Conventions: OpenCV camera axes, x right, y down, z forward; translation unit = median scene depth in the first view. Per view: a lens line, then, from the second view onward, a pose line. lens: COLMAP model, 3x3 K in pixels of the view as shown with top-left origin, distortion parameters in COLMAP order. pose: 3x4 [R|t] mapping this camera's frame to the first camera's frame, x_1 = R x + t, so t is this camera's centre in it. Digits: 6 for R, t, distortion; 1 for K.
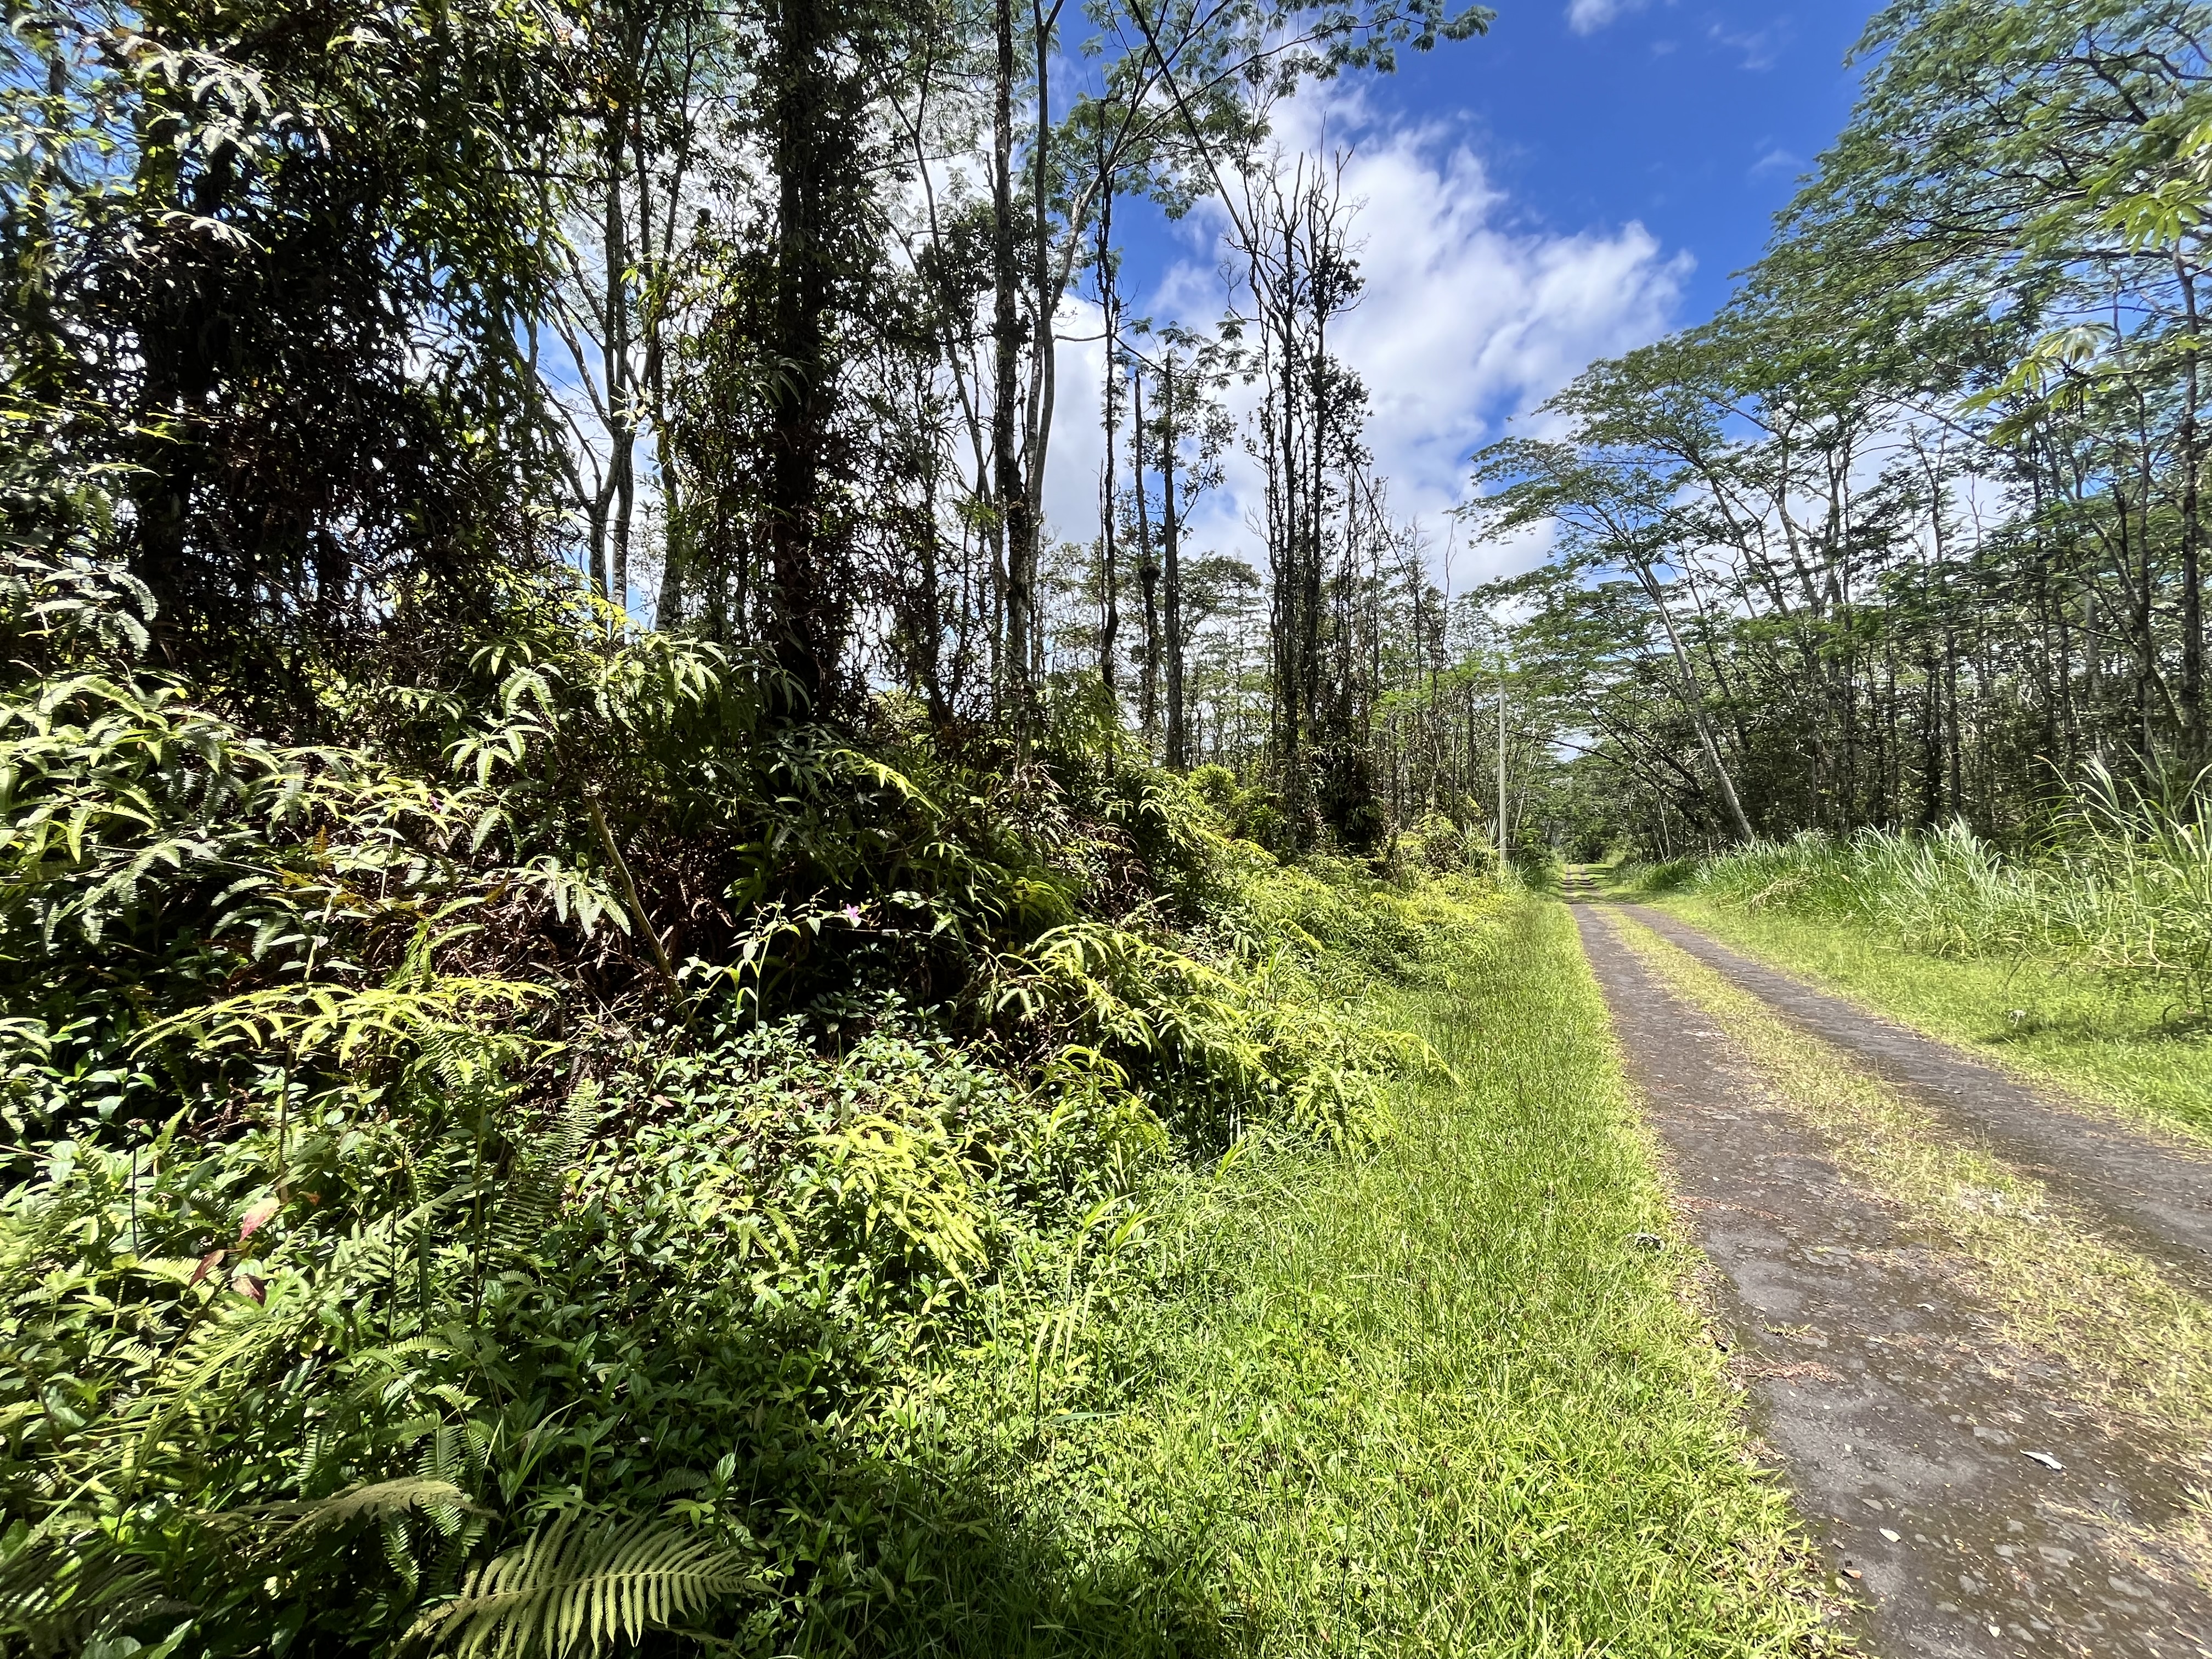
lens RADIAL K [[912.1, 0, 1106.0], [0, 912.1, 829.5], [0, 0, 1]] dist [-0.002874, 0.001242]
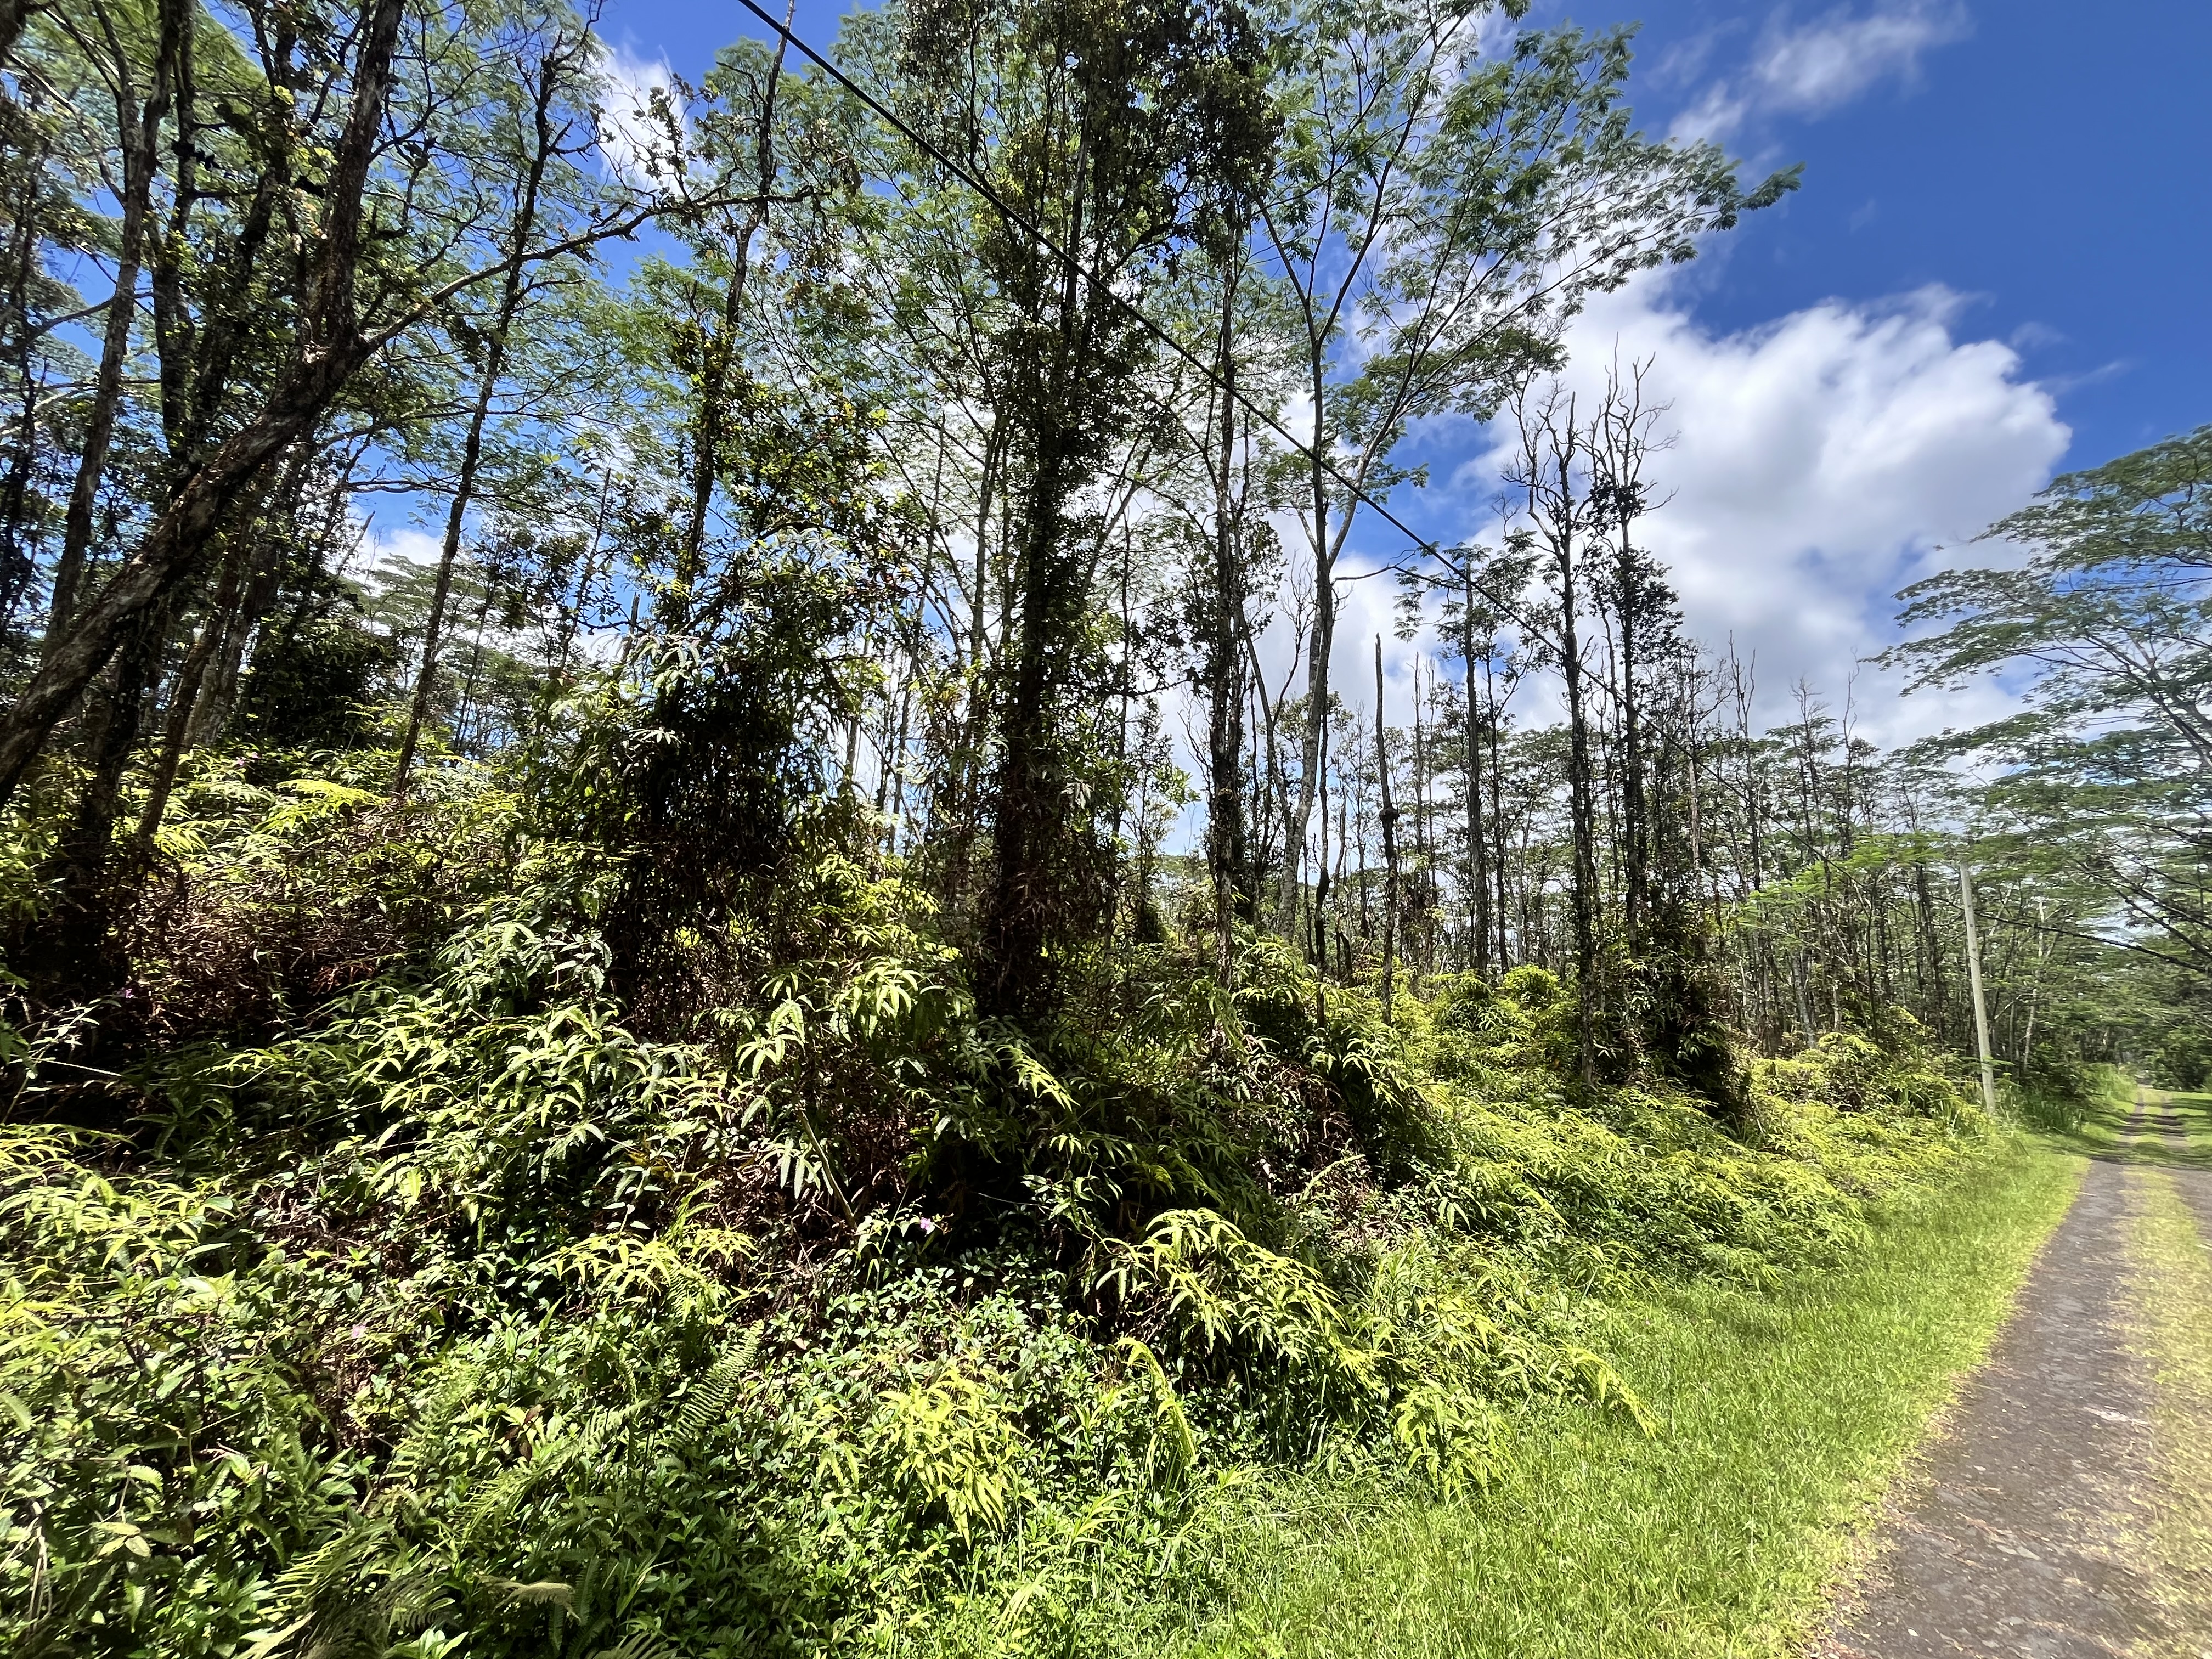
lens RADIAL K [[912.1, 0, 1106.0], [0, 912.1, 829.5], [0, 0, 1]] dist [-0.002874, 0.001242]
pose [[0.930661, -0.010485, -0.365732, 0.312899], [-0.053438, 0.984976, -0.164217, -0.184058], [0.361959, 0.172374, 0.916118, -0.186617]]
